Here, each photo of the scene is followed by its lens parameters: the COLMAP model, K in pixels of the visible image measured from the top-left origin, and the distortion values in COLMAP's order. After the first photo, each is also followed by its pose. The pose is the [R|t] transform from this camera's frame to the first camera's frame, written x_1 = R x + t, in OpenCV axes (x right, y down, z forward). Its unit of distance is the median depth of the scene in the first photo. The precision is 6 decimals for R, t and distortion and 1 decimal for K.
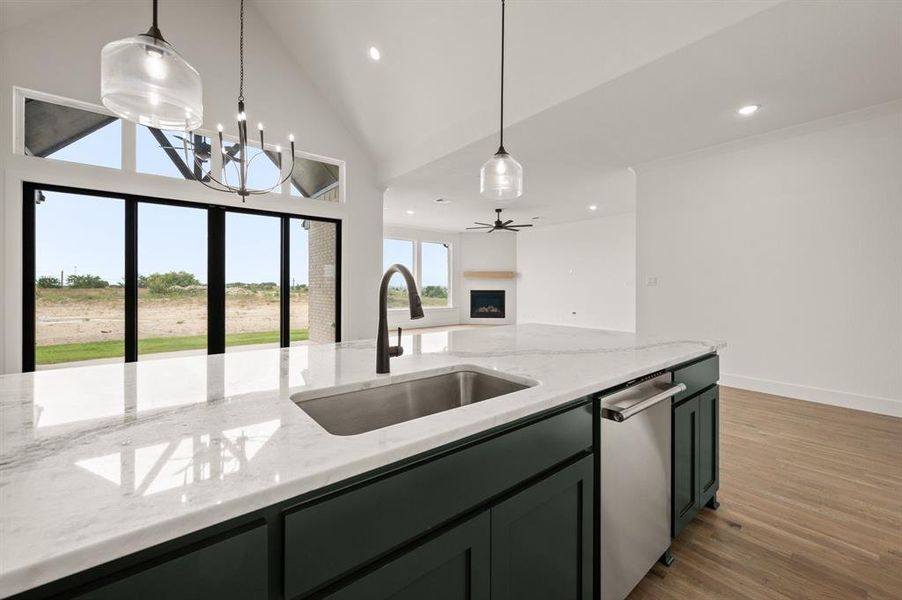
lens RADIAL K [[363.3, 0, 455.1], [0, 363.3, 290.3], [0, 0, 1]] dist [-0.001910, -0.000205]
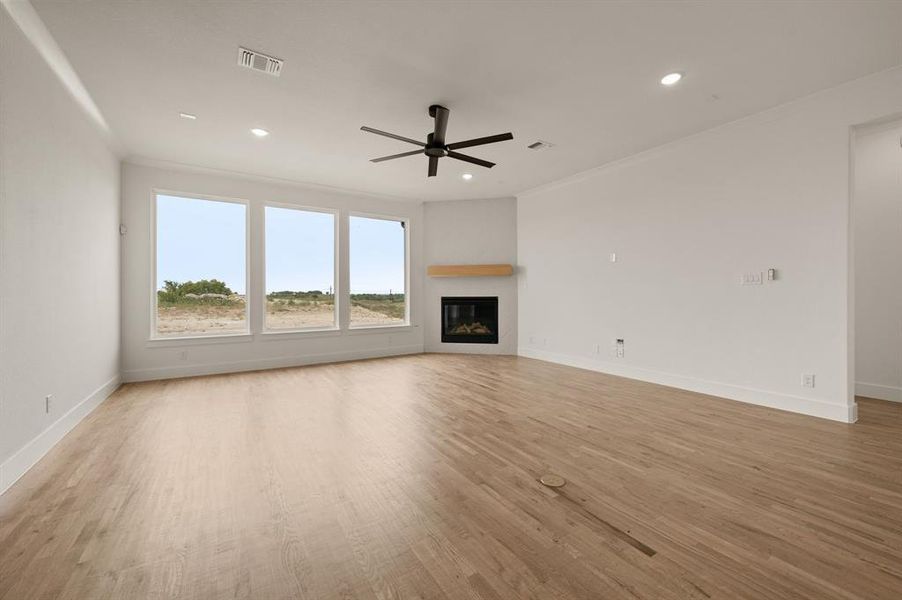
lens RADIAL K [[362.1, 0, 457.9], [0, 362.1, 294.6], [0, 0, 1]] dist [-0.001916, -0.000115]
pose [[0.995217, -0.005066, -0.097559, 0.201336], [0.004247, 0.999954, -0.008596, 0.001501], [0.097598, 0.008141, 0.995193, 0.630660]]
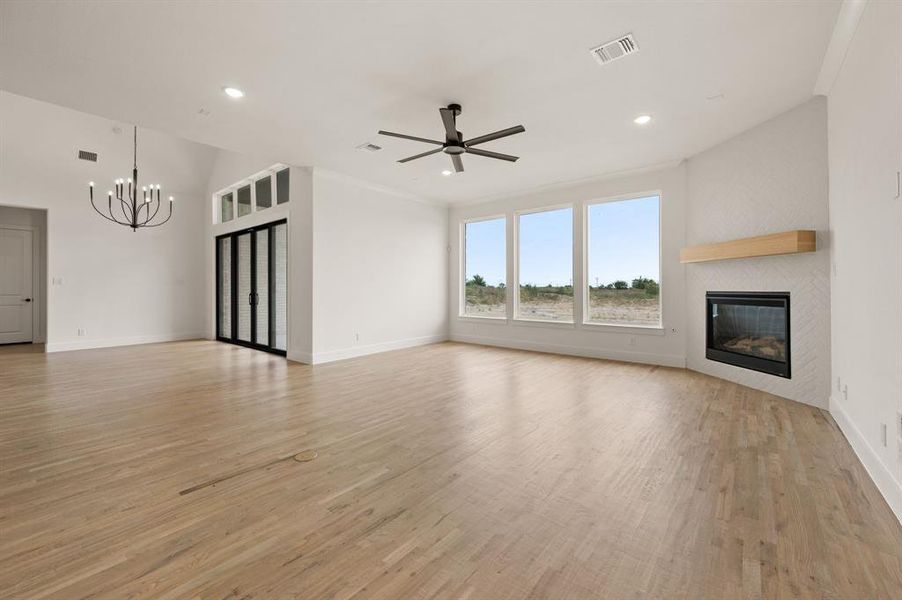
lens RADIAL K [[368.1, 0, 457.7], [0, 368.1, 285.1], [0, 0, 1]] dist [-0.001819, -0.000190]
pose [[0.203981, -0.009835, -0.978925, 0.610592], [-0.007873, 0.999901, -0.011686, -0.000839], [0.978943, 0.010091, 0.203883, 1.004226]]
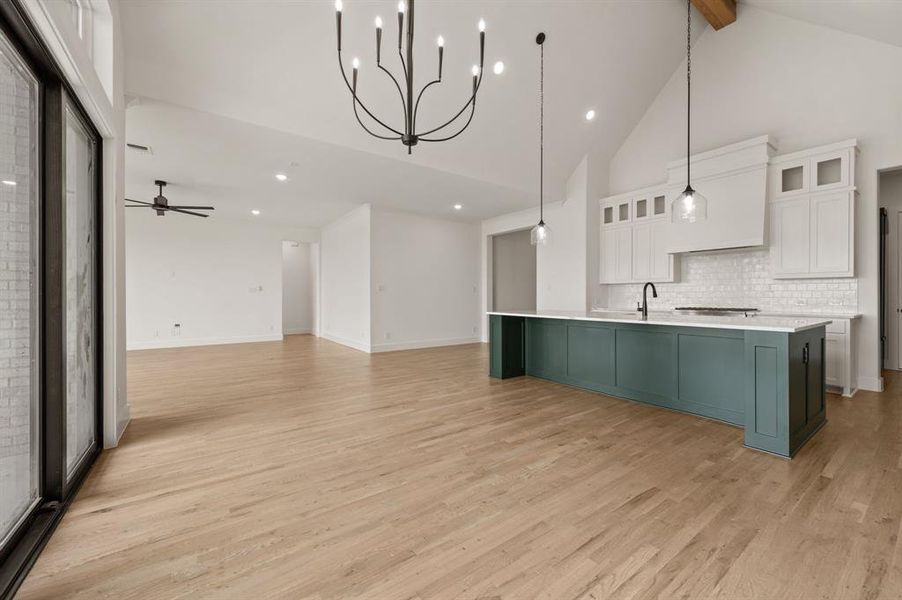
lens RADIAL K [[362.1, 0, 457.9], [0, 362.1, 294.6], [0, 0, 1]] dist [-0.001916, -0.000115]
pose [[0.045351, 0.001236, 0.998970, -0.600064], [0.014241, 0.999897, -0.001883, 0.003733], [-0.998870, 0.014312, 0.045329, 0.439198]]
